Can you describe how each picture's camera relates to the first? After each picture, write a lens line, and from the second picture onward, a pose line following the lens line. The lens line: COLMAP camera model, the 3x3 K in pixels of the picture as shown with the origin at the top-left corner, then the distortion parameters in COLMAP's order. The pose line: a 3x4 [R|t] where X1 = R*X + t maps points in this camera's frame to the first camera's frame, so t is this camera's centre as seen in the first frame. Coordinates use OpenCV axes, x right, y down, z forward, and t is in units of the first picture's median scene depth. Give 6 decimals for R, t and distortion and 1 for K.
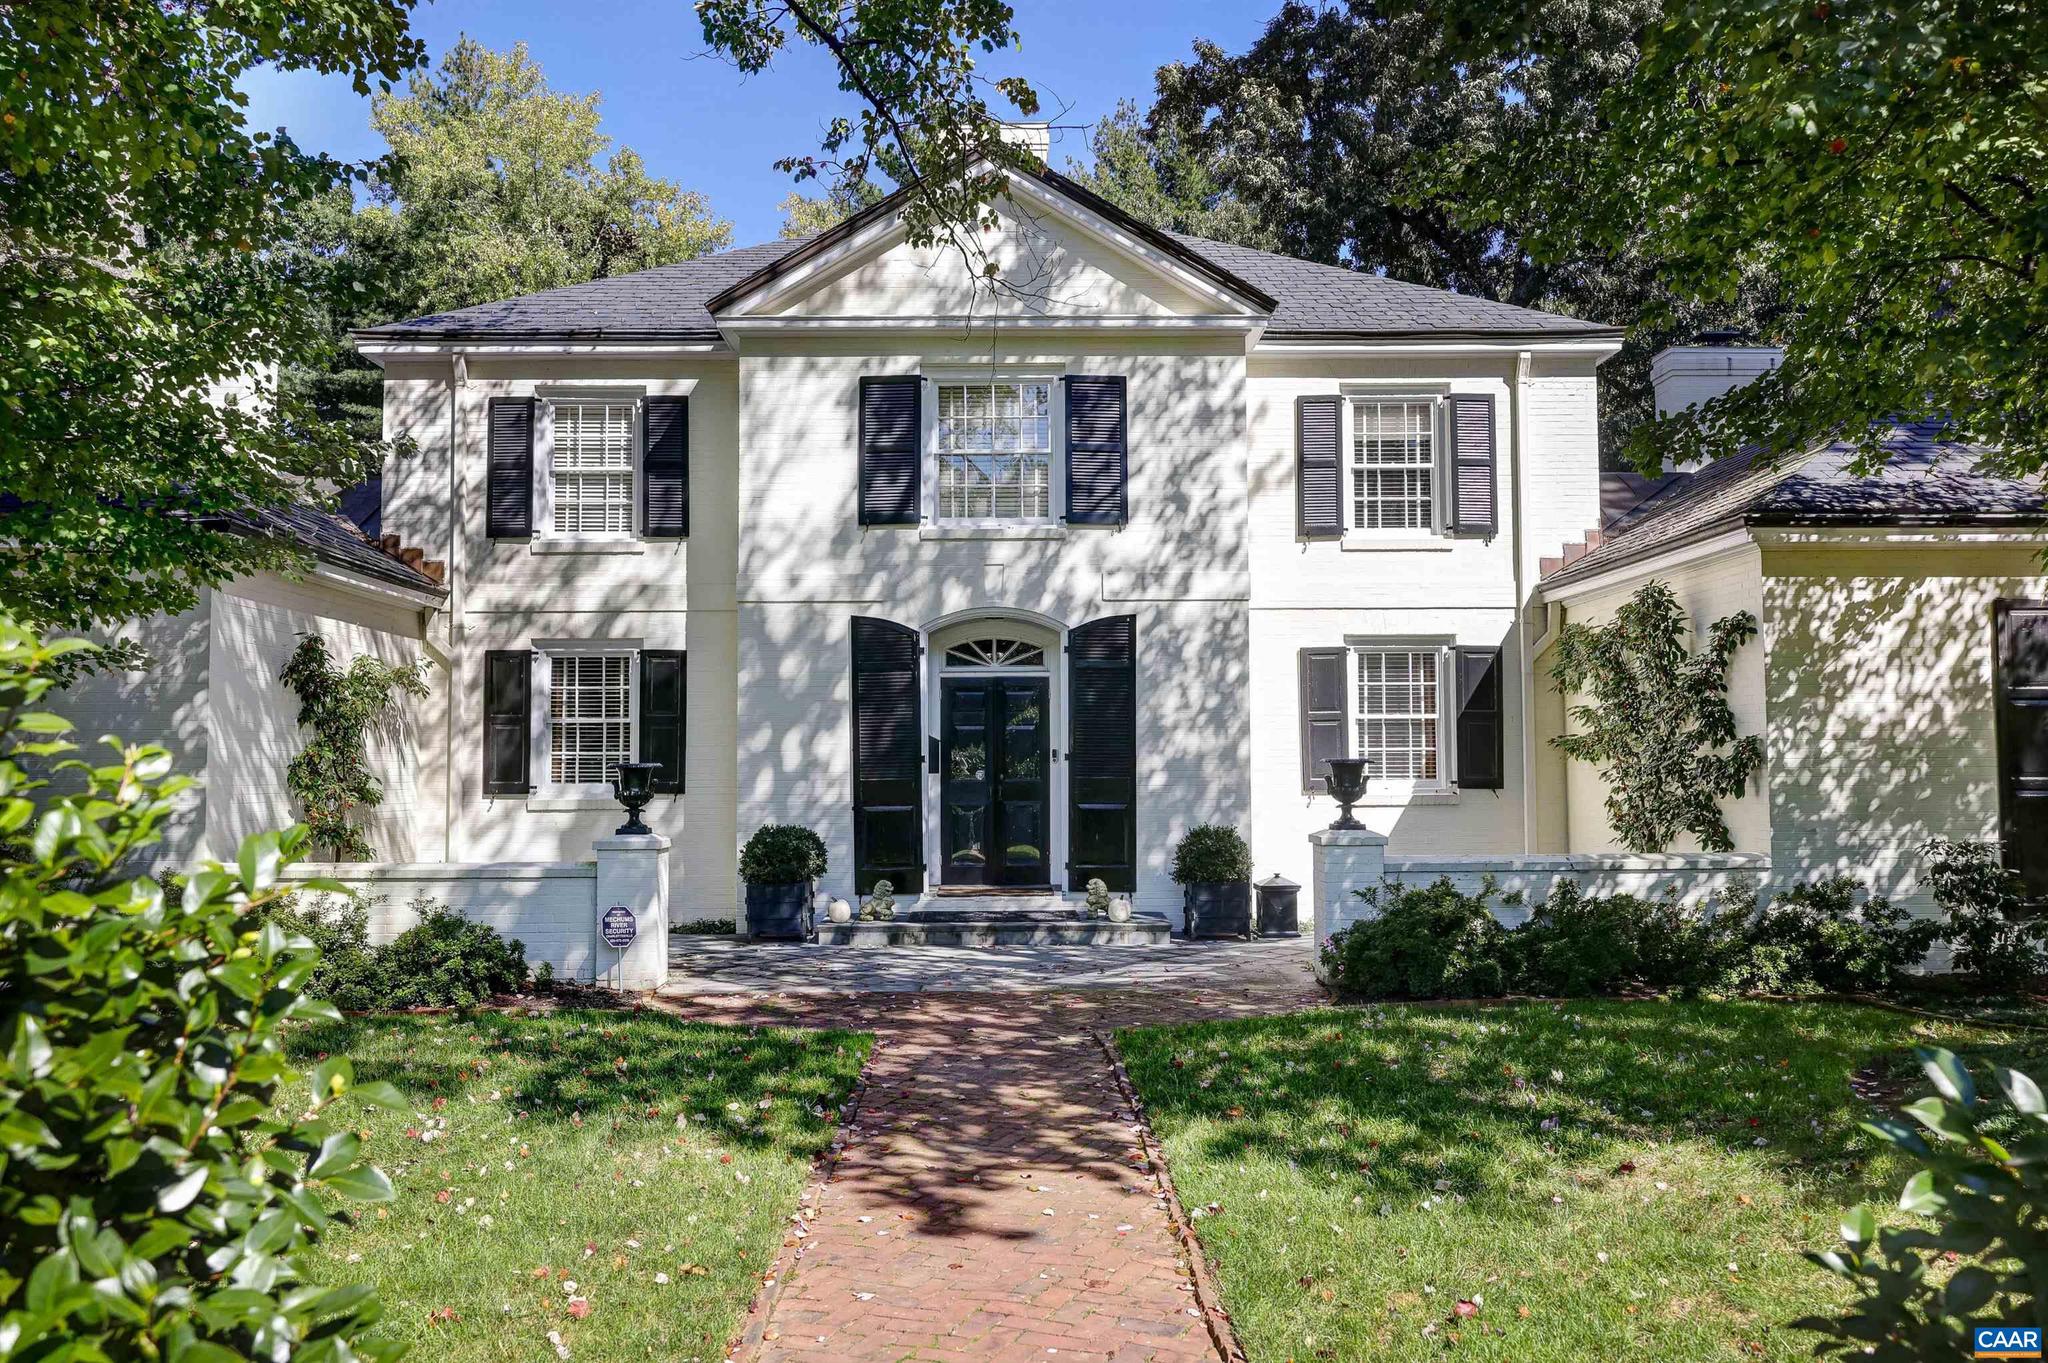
lens RADIAL K [[1633.9, 0, 983.9], [0, 1633.9, 681.4], [0, 0, 1]] dist [-0.002111, -0.000214]
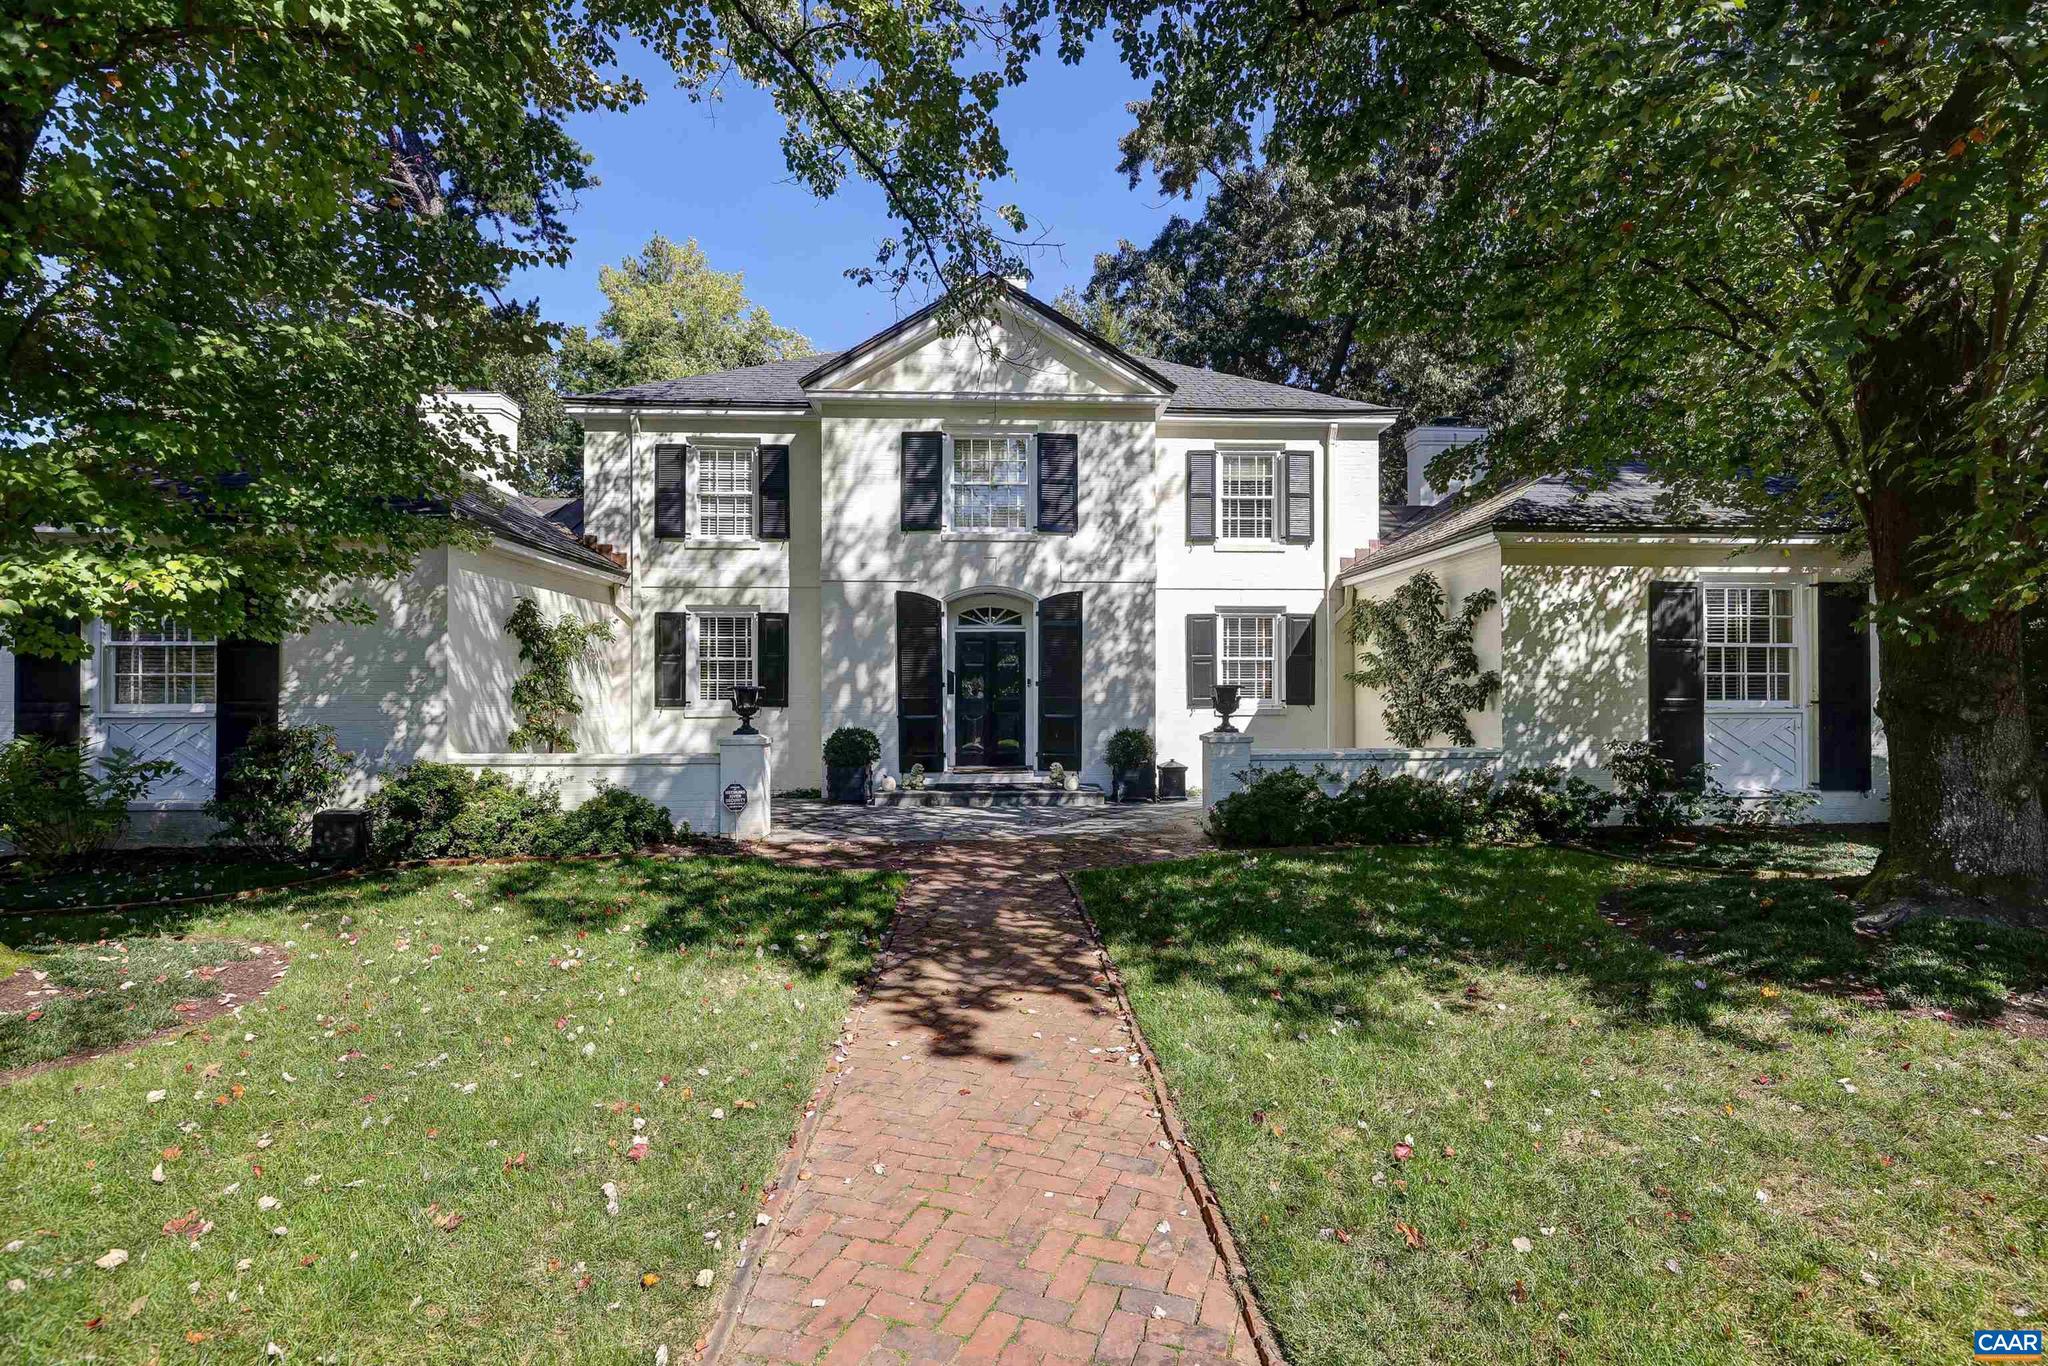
lens RADIAL K [[931.1, 0, 1024.0], [0, 931.1, 683.0], [0, 0, 1]] dist [0.022124, 0.000033]
pose [[0.998916, 0.003608, 0.046401, -0.002683], [-0.005625, 0.999041, 0.043412, 0.007537], [-0.046199, -0.043626, 0.997979, 0.123684]]
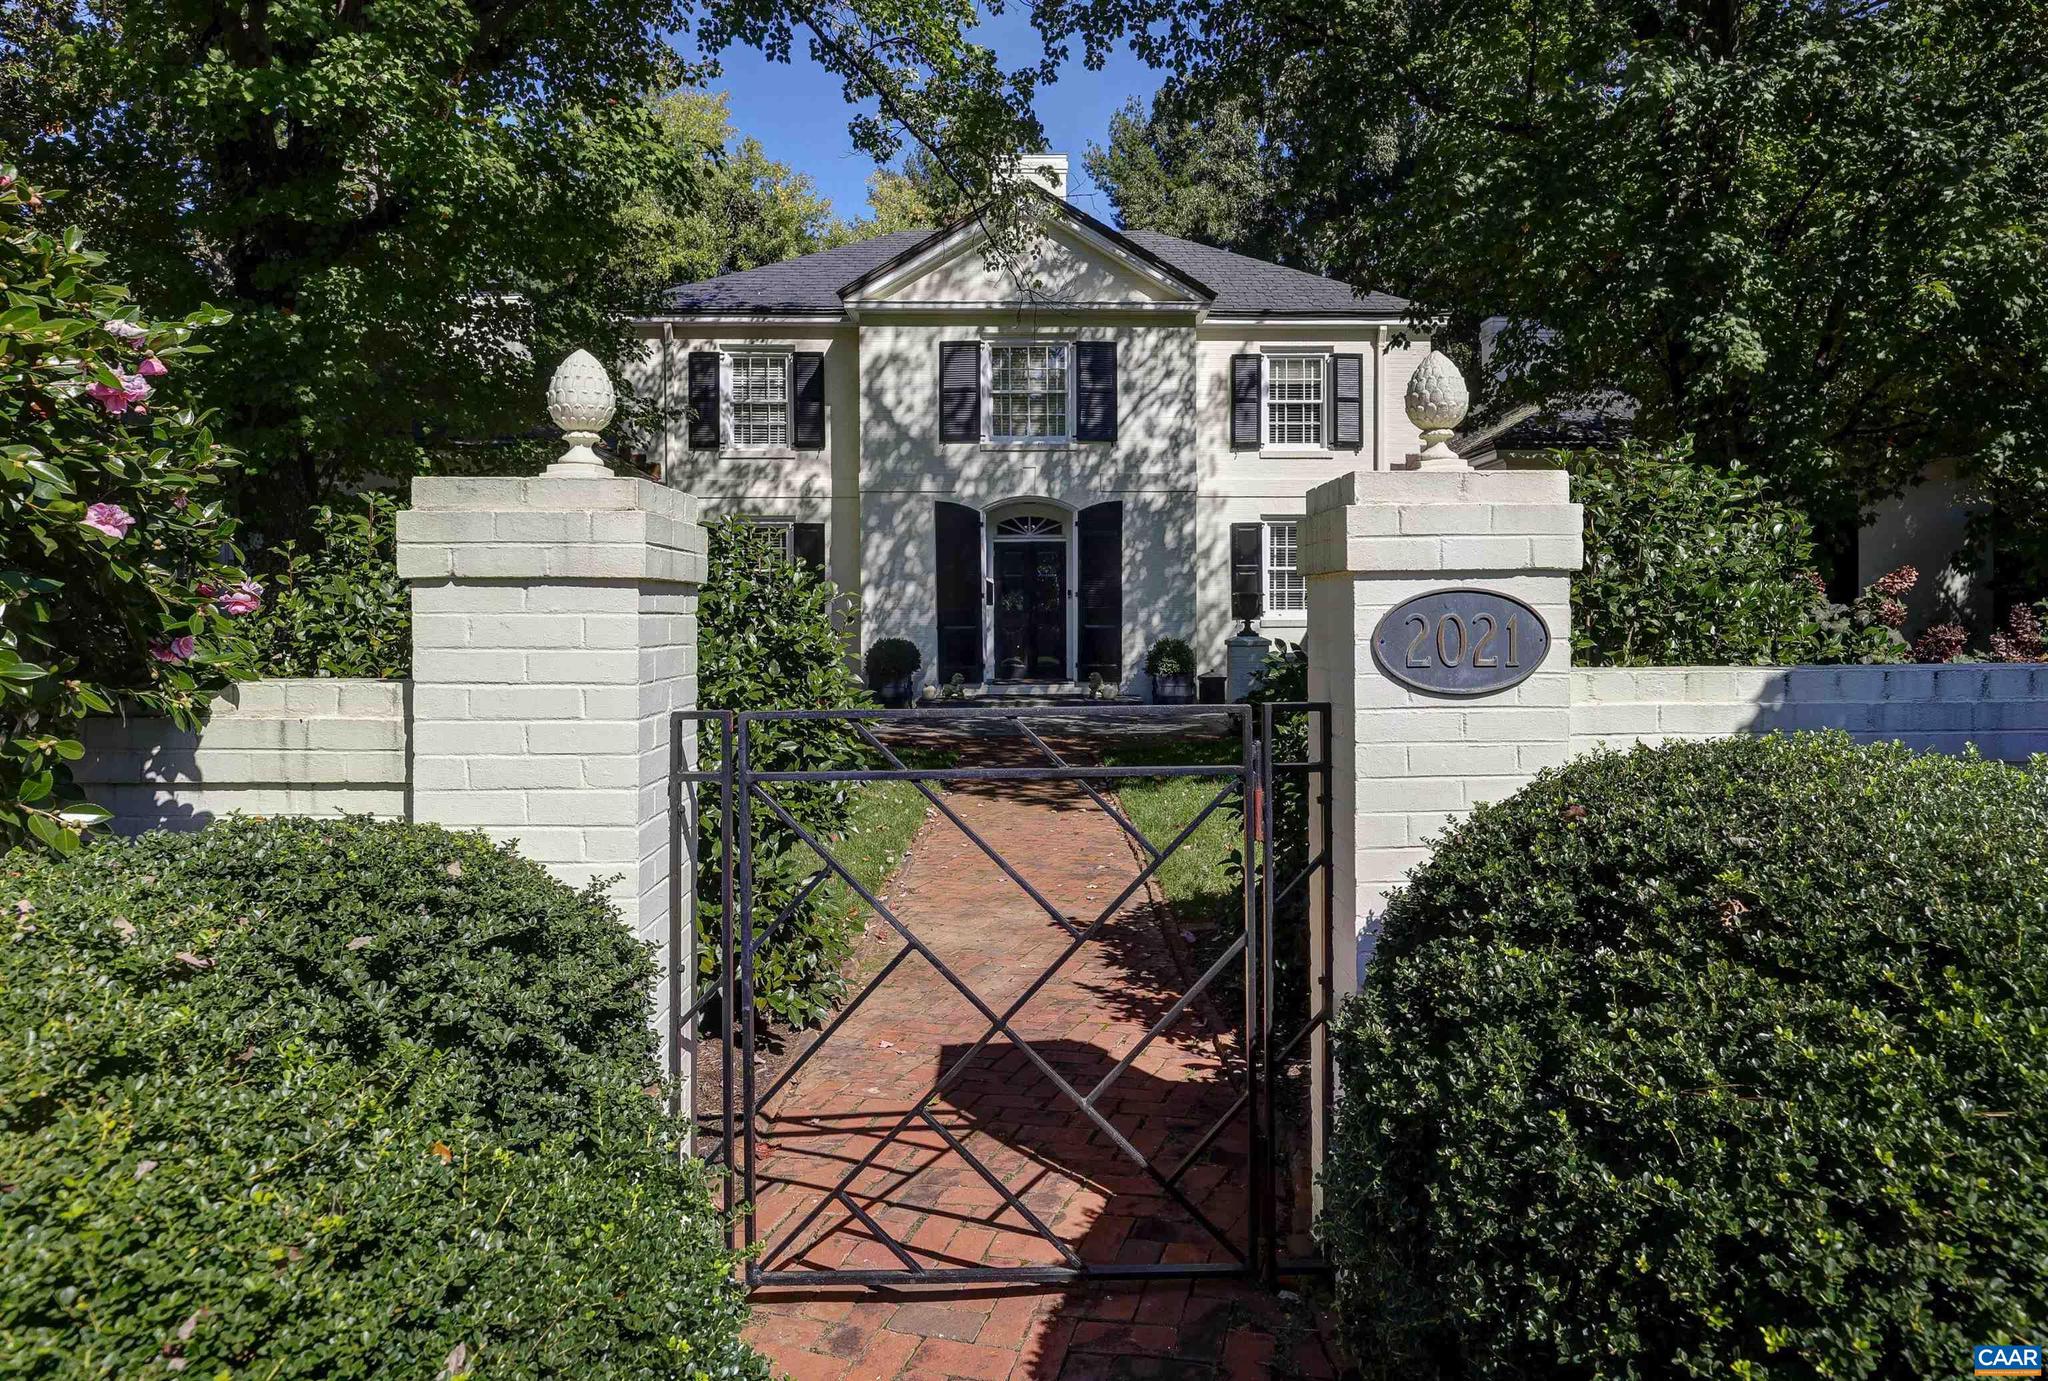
lens RADIAL K [[1898.6, 0, 1024.0], [0, 1898.6, 690.5], [0, 0, 1]] dist [0.000194, -0.000134]
pose [[0.999997, 0.001617, 0.001571, -0.001502], [-0.001728, 0.997280, 0.073682, 0.005335], [-0.001447, -0.073685, 0.997281, -0.803267]]
